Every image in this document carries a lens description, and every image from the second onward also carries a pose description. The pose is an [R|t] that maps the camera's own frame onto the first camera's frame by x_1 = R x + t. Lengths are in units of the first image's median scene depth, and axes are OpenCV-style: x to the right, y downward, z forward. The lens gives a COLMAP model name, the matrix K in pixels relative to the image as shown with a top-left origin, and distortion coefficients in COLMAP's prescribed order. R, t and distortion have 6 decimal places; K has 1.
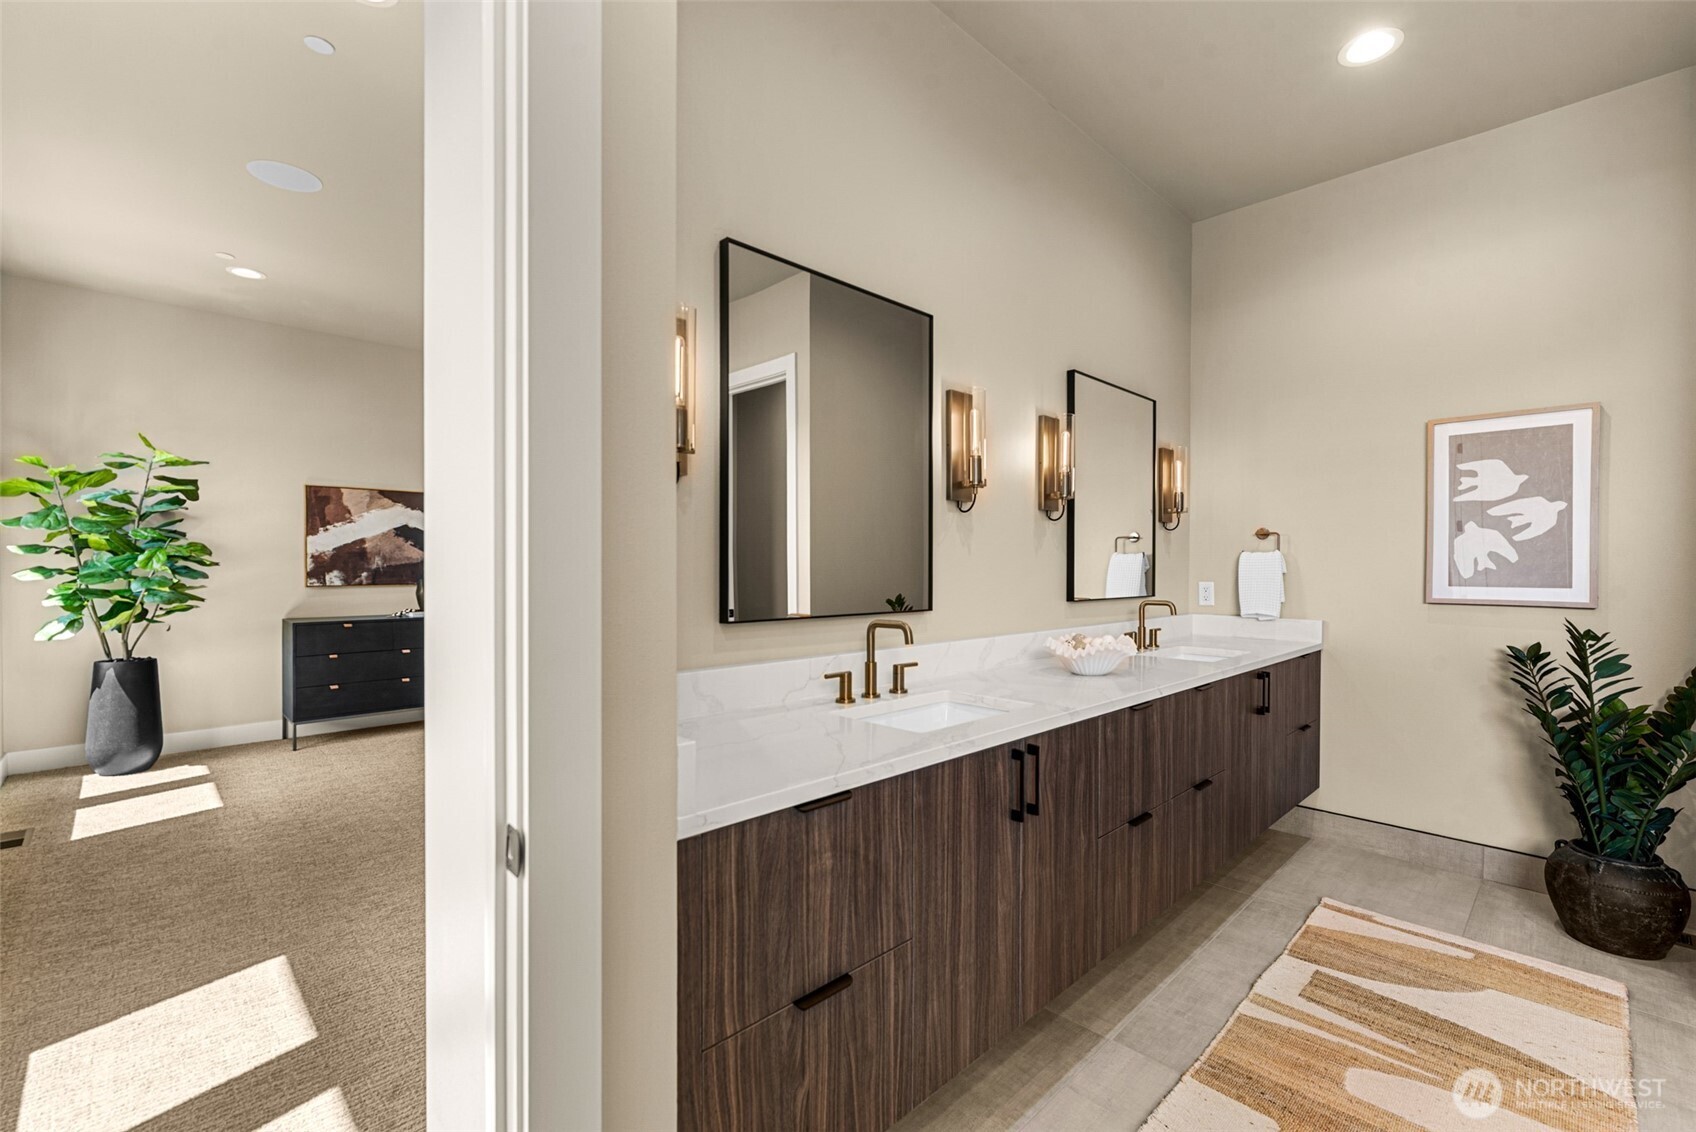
lens RADIAL K [[740.5, 0, 851.7], [0, 740.5, 569.0], [0, 0, 1]] dist [0.001682, 0.000123]
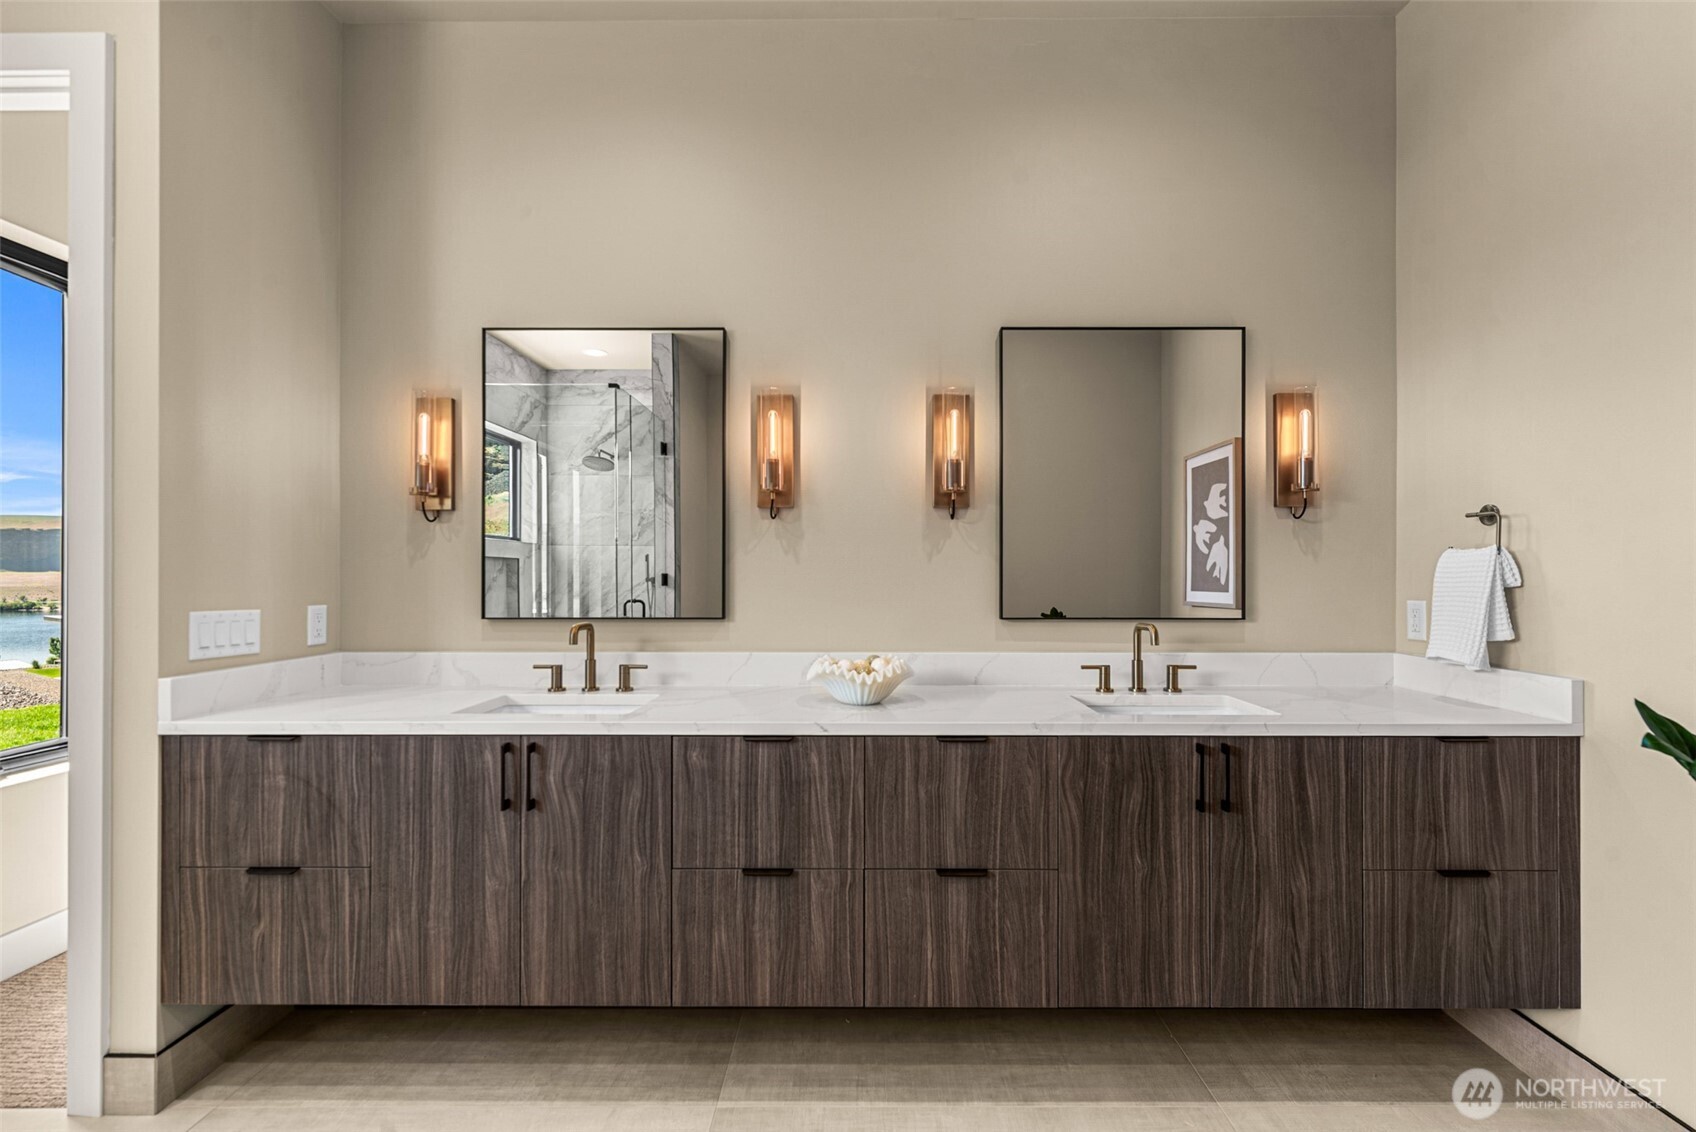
lens RADIAL K [[740.5, 0, 852.3], [0, 740.5, 571.4], [0, 0, 1]] dist [0.001682, 0.000123]
pose [[0.701253, -0.005506, -0.712892, 1.605546], [-0.001298, 0.999959, -0.009001, 0.001333], [0.712912, 0.007237, 0.701216, 0.710676]]
